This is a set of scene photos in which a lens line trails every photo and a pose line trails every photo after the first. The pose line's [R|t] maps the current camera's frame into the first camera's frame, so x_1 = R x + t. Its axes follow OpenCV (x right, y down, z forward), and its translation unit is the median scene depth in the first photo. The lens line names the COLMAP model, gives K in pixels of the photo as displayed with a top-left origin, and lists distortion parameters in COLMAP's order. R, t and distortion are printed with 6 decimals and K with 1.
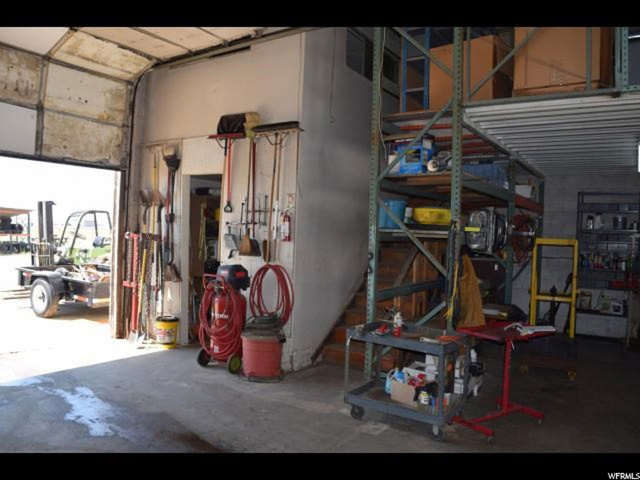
lens RADIAL K [[511.6, 0, 319.2], [0, 511.6, 237.3], [0, 0, 1]] dist [-0.076848, 0.001888]
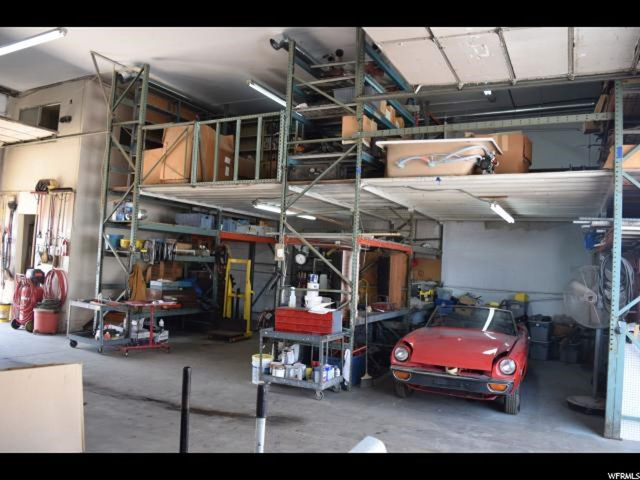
lens RADIAL K [[511.6, 0, 321.5], [0, 511.6, 239.9], [0, 0, 1]] dist [-0.076848, 0.001888]
pose [[0.993670, 0.028473, 0.108673, 0.583601], [-0.022951, 0.998398, -0.051725, 0.020557], [-0.109972, 0.048903, 0.992731, -0.745096]]
